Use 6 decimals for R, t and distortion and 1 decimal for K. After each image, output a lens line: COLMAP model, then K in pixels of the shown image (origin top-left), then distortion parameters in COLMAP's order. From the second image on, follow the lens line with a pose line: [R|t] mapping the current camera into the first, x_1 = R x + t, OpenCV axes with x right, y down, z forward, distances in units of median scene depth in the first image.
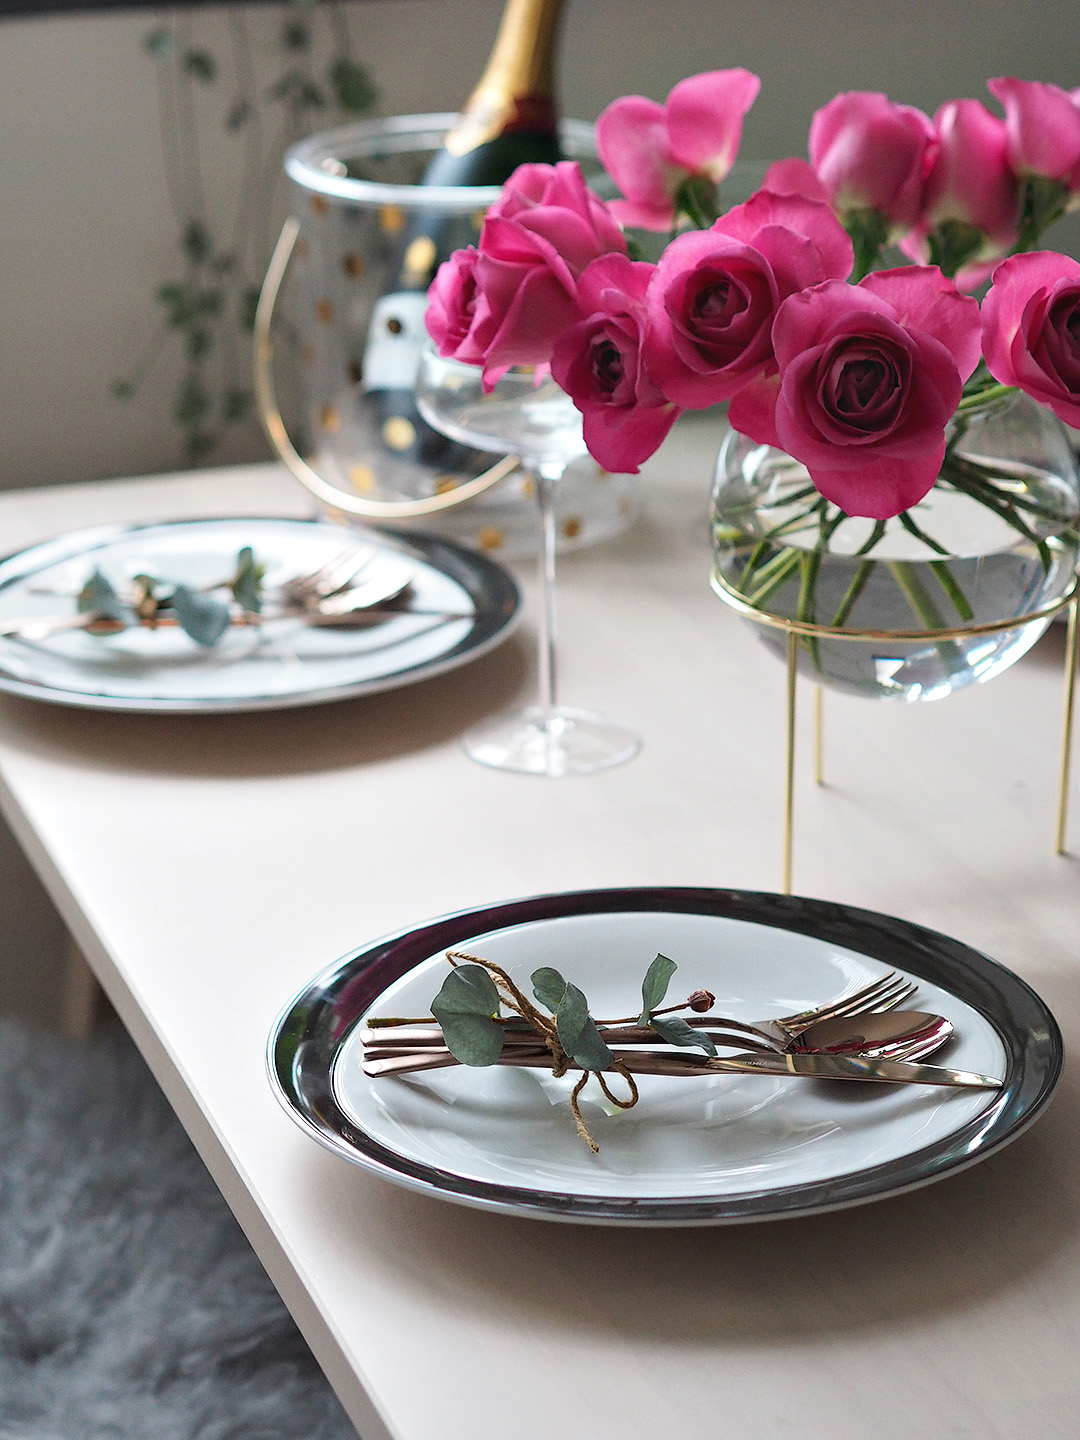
lens RADIAL K [[3898.7, 0, 540.0], [0, 3898.7, 720.0], [0, 0, 1]] dist [-0.068027, -0.233396]
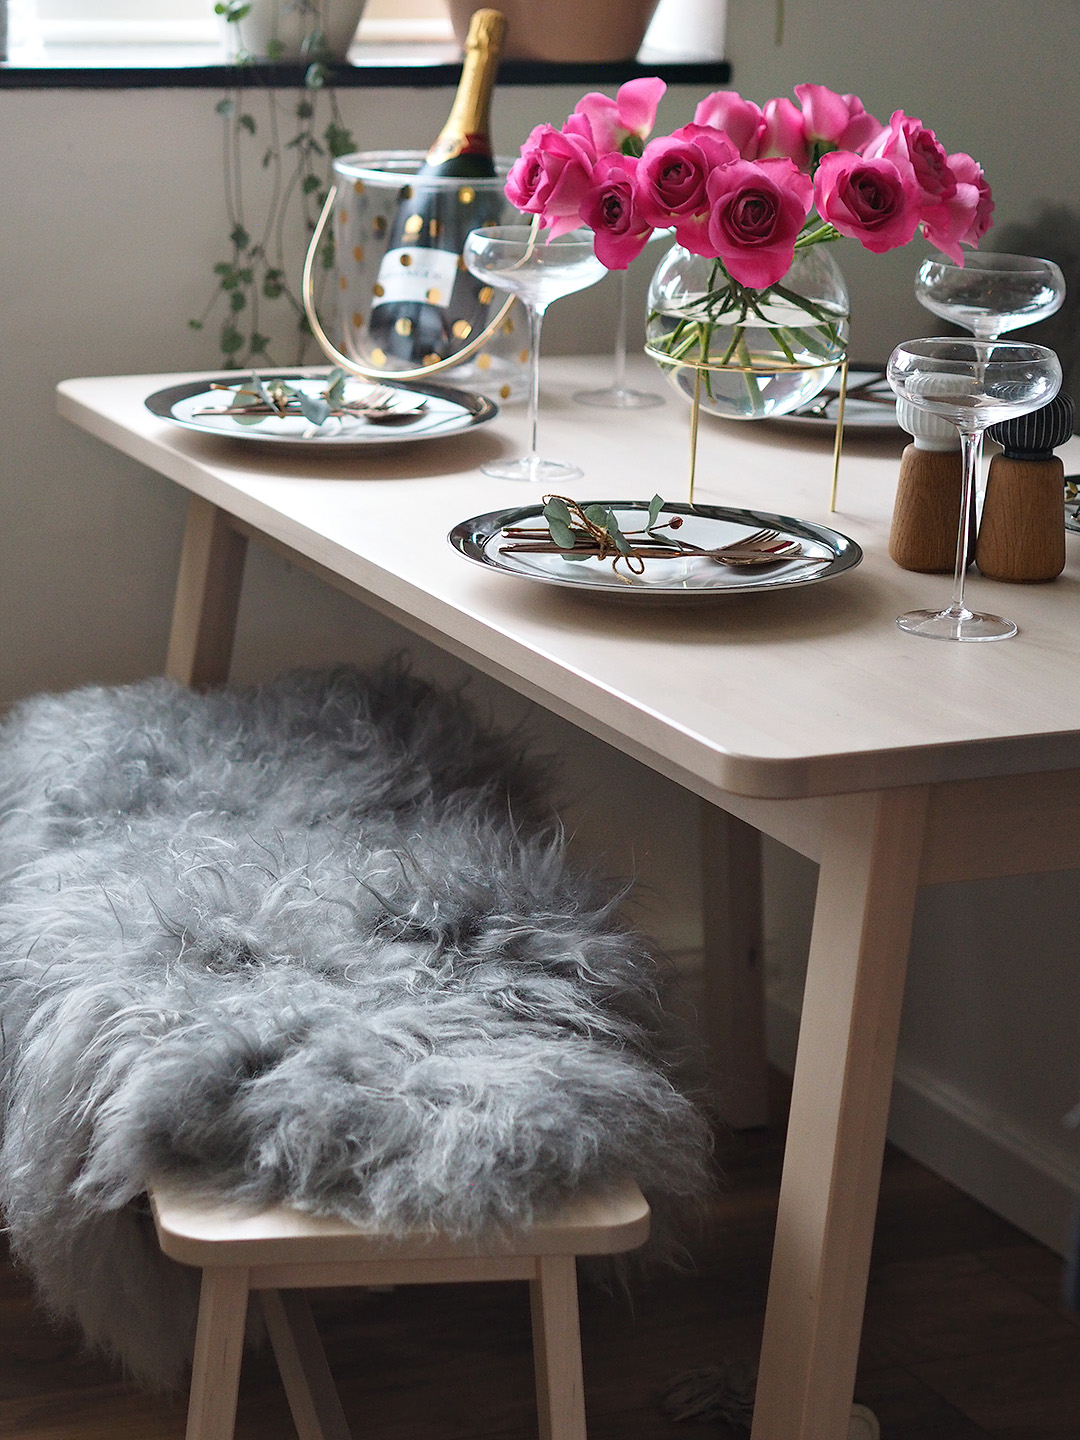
lens RADIAL K [[3733.9, 0, 540.0], [0, 3733.9, 720.0], [0, 0, 1]] dist [-0.112987, -0.276801]
pose [[0.991321, 0.014831, 0.130622, -0.228398], [-0.003639, 0.996331, -0.085503, 0.283373], [-0.131411, 0.084286, 0.987738, -0.688186]]
